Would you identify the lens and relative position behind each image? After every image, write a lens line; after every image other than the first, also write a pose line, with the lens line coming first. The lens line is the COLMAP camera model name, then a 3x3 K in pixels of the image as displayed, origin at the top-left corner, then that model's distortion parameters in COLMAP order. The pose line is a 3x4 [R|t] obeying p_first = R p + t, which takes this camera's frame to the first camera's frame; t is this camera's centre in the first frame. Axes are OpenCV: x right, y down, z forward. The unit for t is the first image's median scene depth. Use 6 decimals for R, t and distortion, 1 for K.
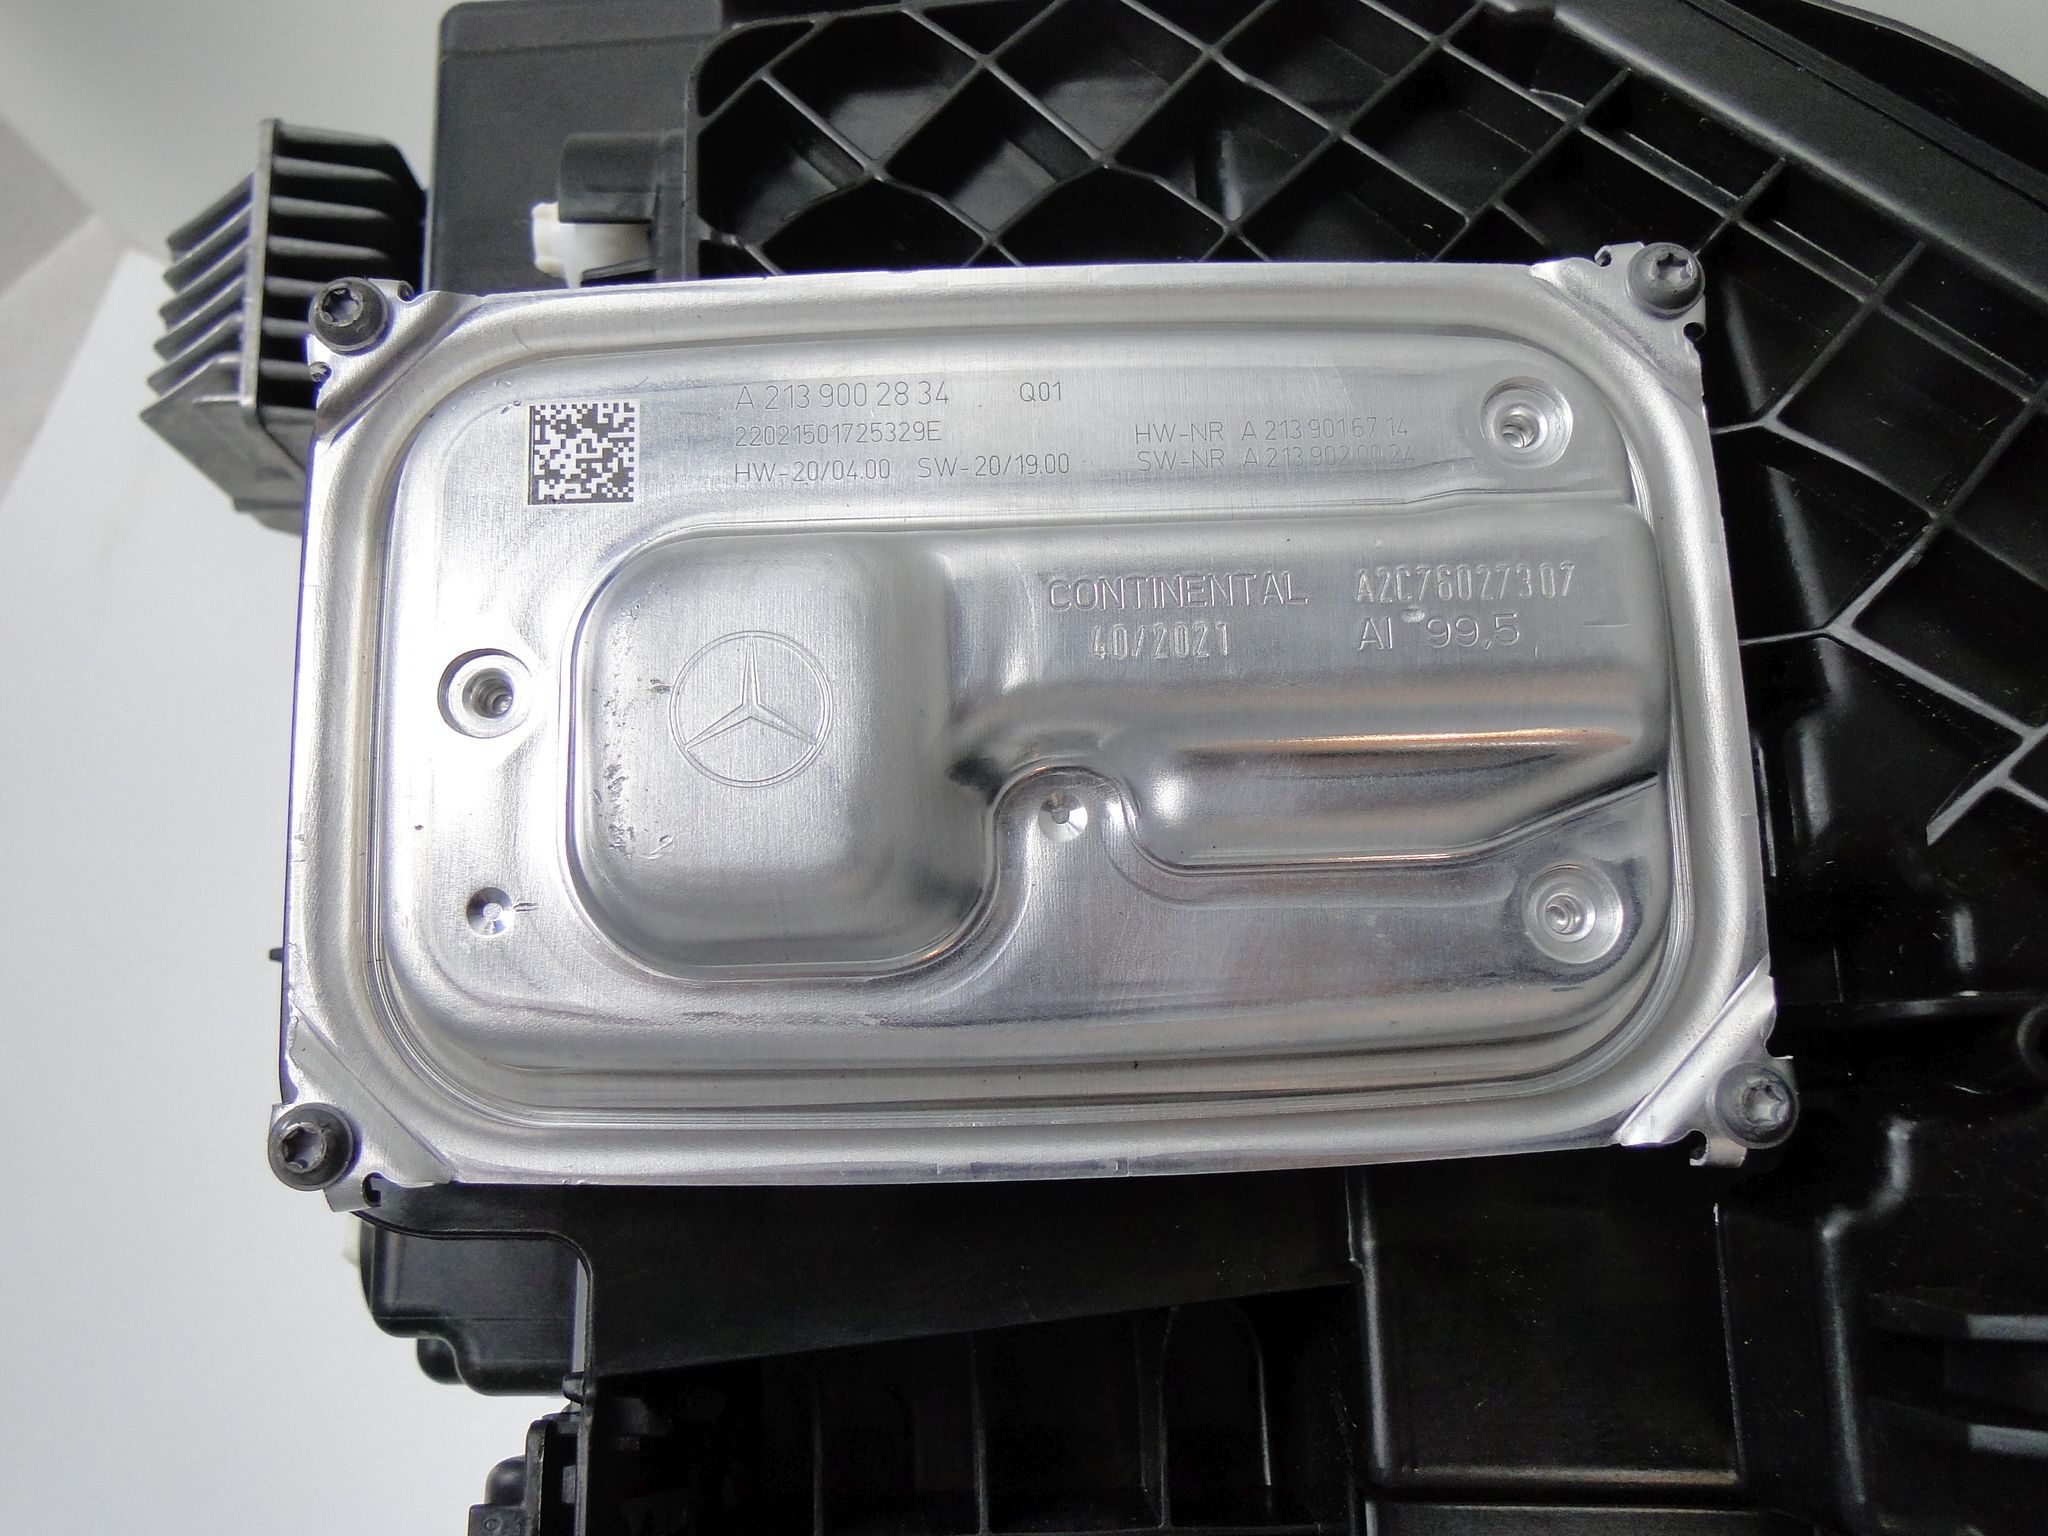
lens RADIAL K [[1706.3, 0, 1024.0], [0, 1706.3, 768.0], [0, 0, 1]] dist [-0.004488, 0.003860]
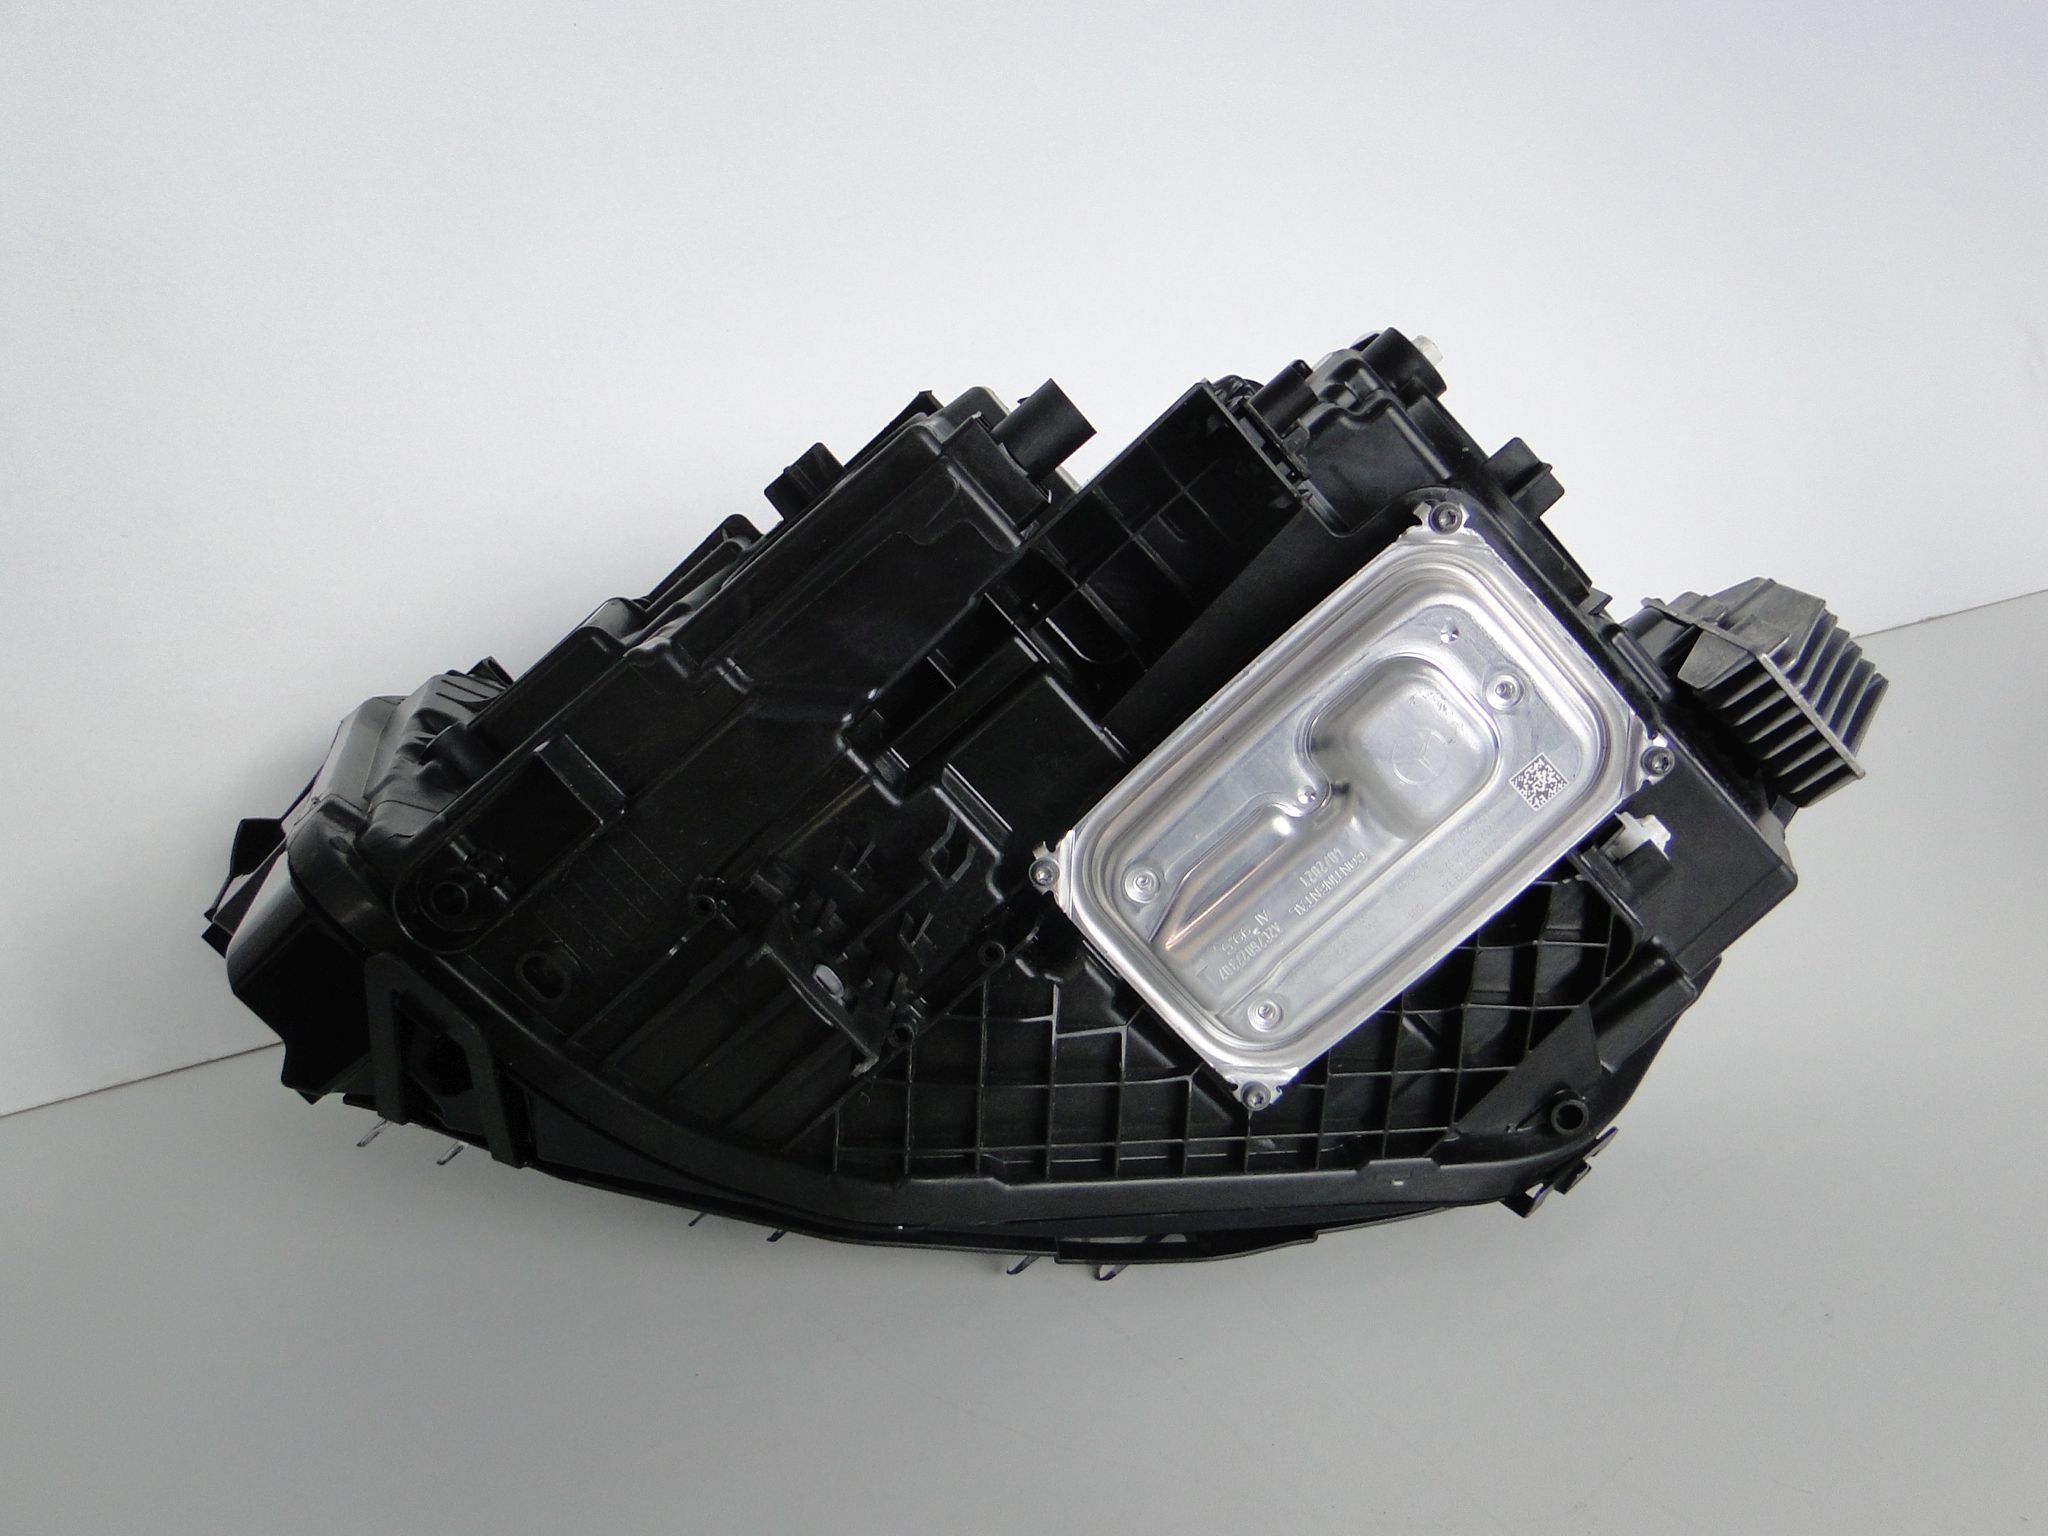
lens RADIAL K [[1674.1, 0, 1024.0], [0, 1674.1, 768.0], [0, 0, 1]] dist [0.001533, -0.005286]
pose [[-0.754130, 0.638688, 0.152858, -0.068832], [-0.639570, -0.767112, 0.049893, 0.205151], [0.149125, -0.060138, 0.986988, -1.617516]]
